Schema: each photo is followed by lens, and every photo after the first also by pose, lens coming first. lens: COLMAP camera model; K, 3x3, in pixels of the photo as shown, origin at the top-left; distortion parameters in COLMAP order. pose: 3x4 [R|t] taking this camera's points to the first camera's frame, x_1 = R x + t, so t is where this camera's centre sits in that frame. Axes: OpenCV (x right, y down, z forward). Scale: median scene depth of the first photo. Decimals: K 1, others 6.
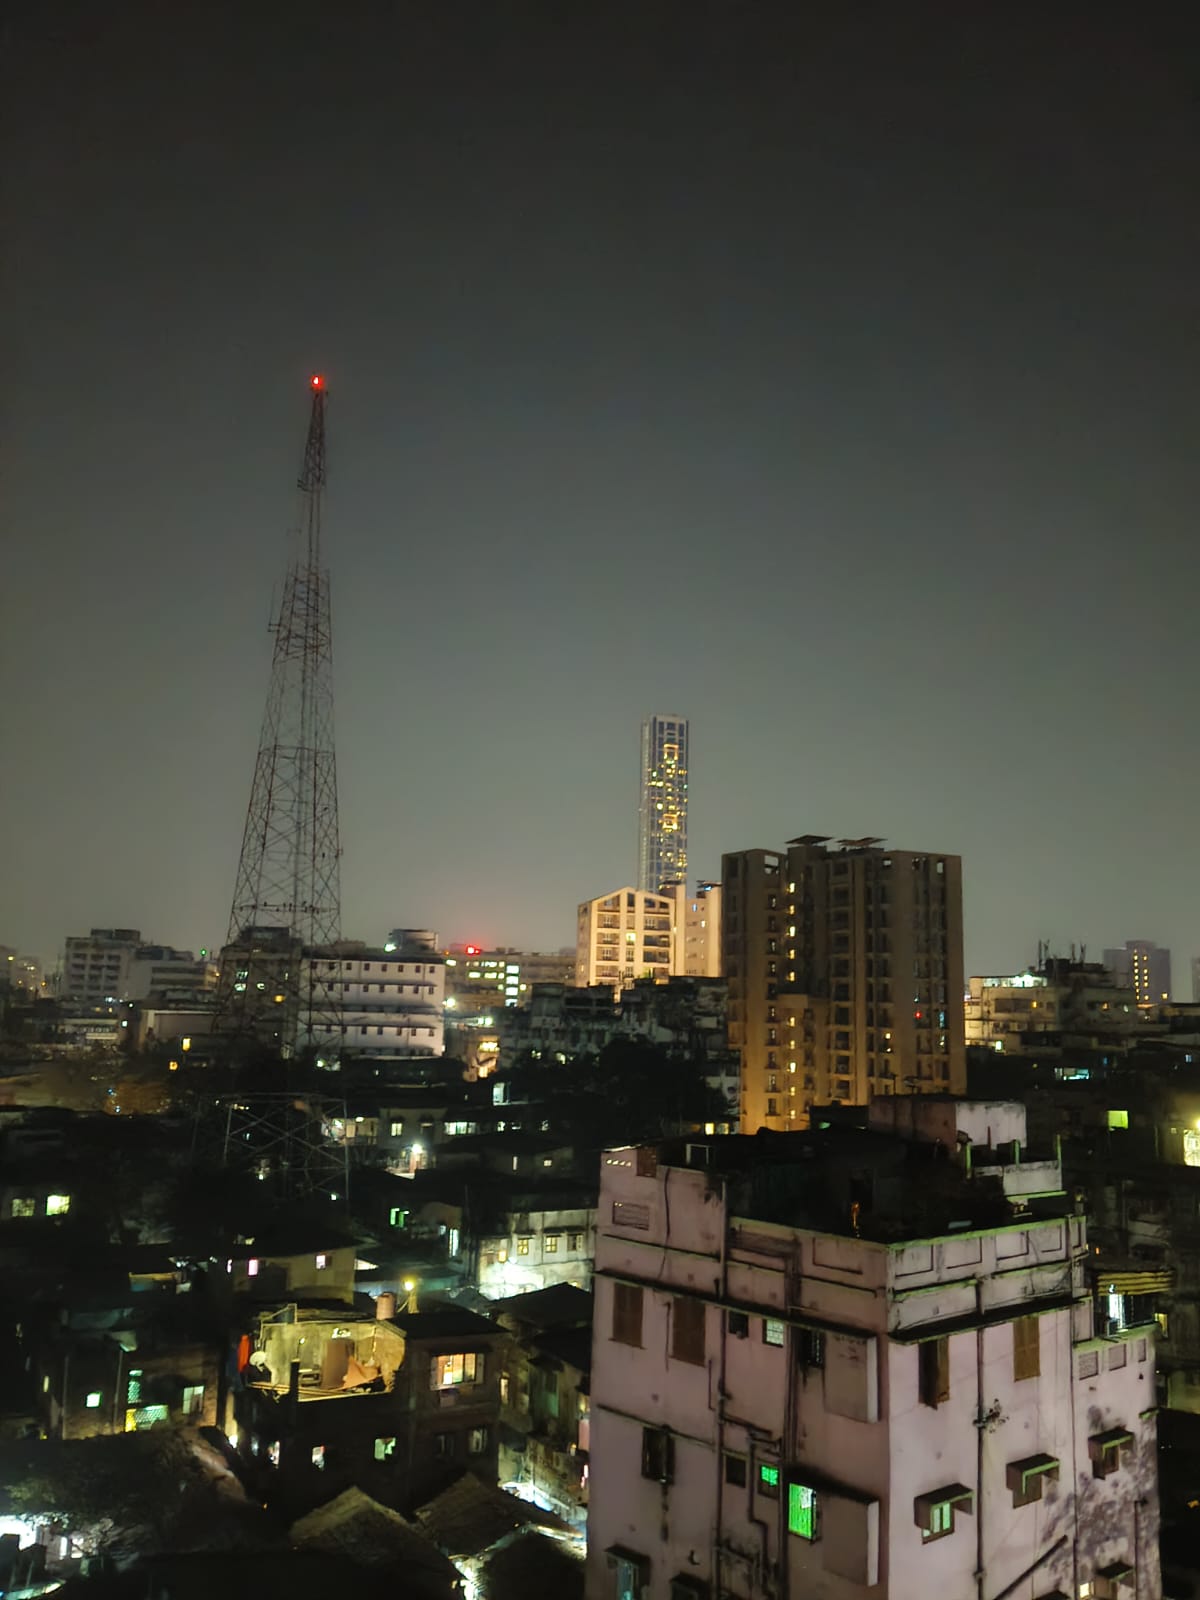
lens RADIAL K [[1302.1, 0, 552.8], [0, 1302.1, 795.8], [0, 0, 1]] dist [0.052946, -0.119448]
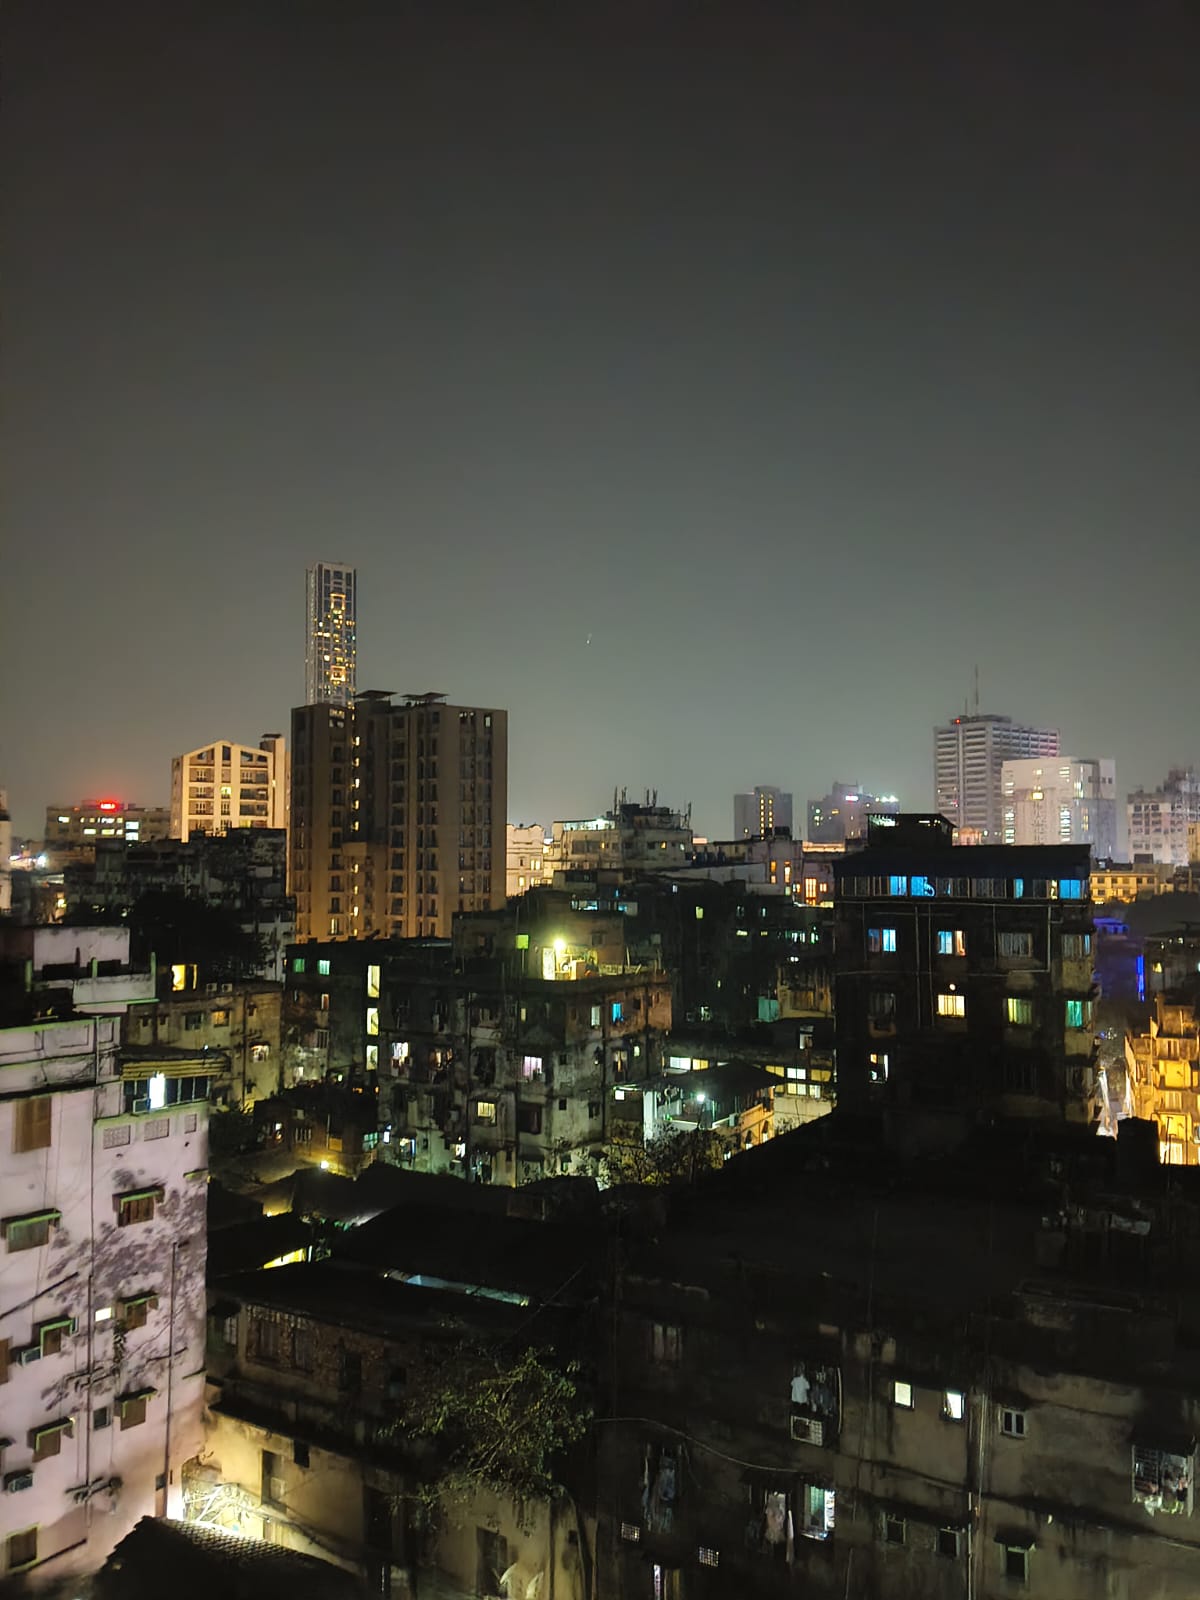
lens RADIAL K [[1307.2, 0, 601.2], [0, 1307.2, 783.9], [0, 0, 1]] dist [0.054070, -0.117170]
pose [[0.967885, -0.014094, 0.250997, 0.110853], [-0.012194, 0.994620, 0.102875, -0.005020], [-0.251096, -0.102632, 0.962506, -0.054057]]
